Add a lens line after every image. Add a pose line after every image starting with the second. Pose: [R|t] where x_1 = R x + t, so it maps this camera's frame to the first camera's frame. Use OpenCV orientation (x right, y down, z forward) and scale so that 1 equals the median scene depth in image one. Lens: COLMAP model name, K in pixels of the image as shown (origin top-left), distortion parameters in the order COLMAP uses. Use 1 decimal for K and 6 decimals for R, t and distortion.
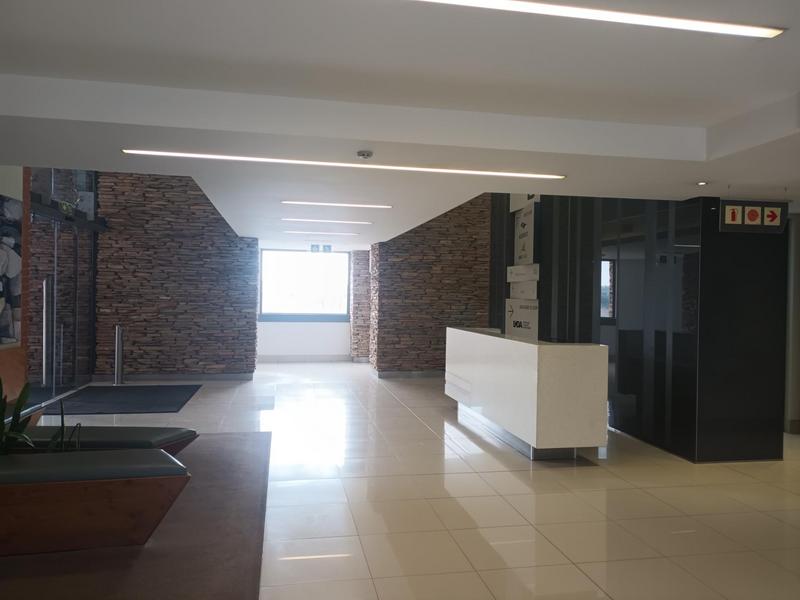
lens RADIAL K [[594.7, 0, 393.7], [0, 594.7, 298.1], [0, 0, 1]] dist [0.063877, -0.081930]
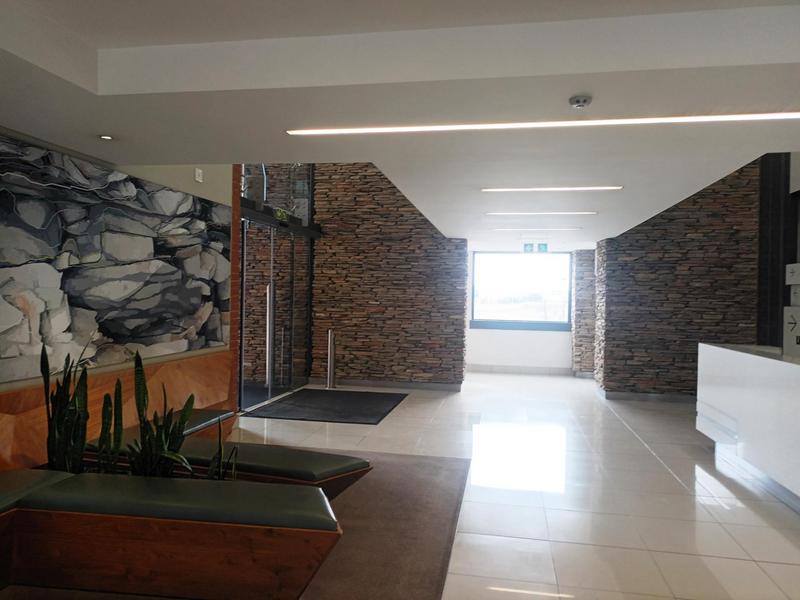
lens RADIAL K [[594.7, 0, 393.7], [0, 594.7, 298.1], [0, 0, 1]] dist [0.063877, -0.081930]
pose [[0.932589, 0.003108, -0.360927, 0.001000], [-0.006407, 0.999948, -0.007945, -0.000446], [0.360884, 0.009722, 0.932560, 0.100946]]
